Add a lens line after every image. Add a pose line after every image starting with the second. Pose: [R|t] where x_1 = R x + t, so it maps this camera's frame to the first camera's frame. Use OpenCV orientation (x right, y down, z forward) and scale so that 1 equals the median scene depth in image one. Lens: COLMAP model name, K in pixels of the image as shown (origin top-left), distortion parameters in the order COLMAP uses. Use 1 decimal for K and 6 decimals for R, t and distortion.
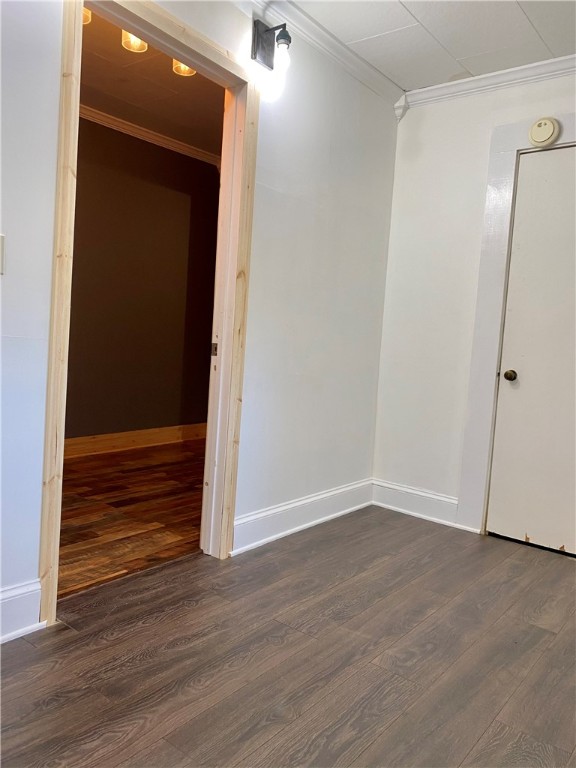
lens RADIAL K [[579.5, 0, 289.5], [0, 579.5, 384.4], [0, 0, 1]] dist [0.037230, -0.042959]
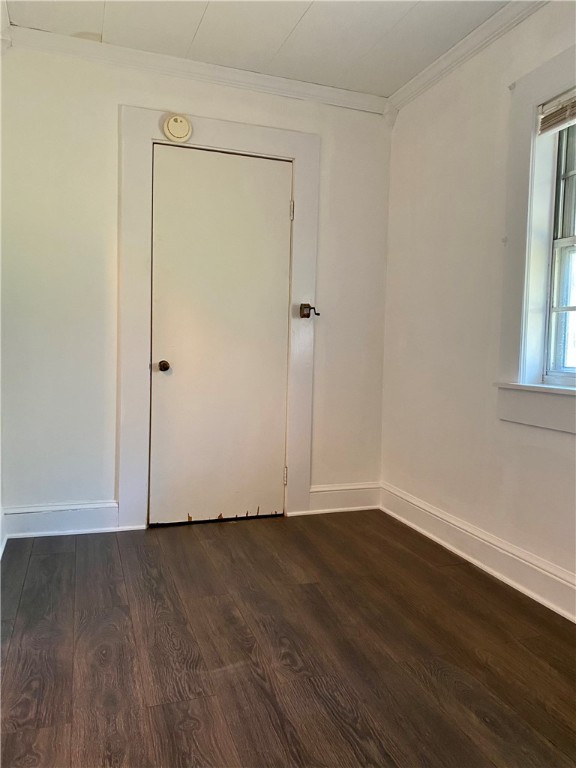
lens RADIAL K [[579.5, 0, 288.9], [0, 579.5, 387.4], [0, 0, 1]] dist [0.037230, -0.042959]
pose [[0.540933, -0.113345, 0.833393, -0.466149], [0.072664, 0.993471, 0.087952, -0.069522], [-0.837921, 0.012982, 0.545638, 0.357945]]
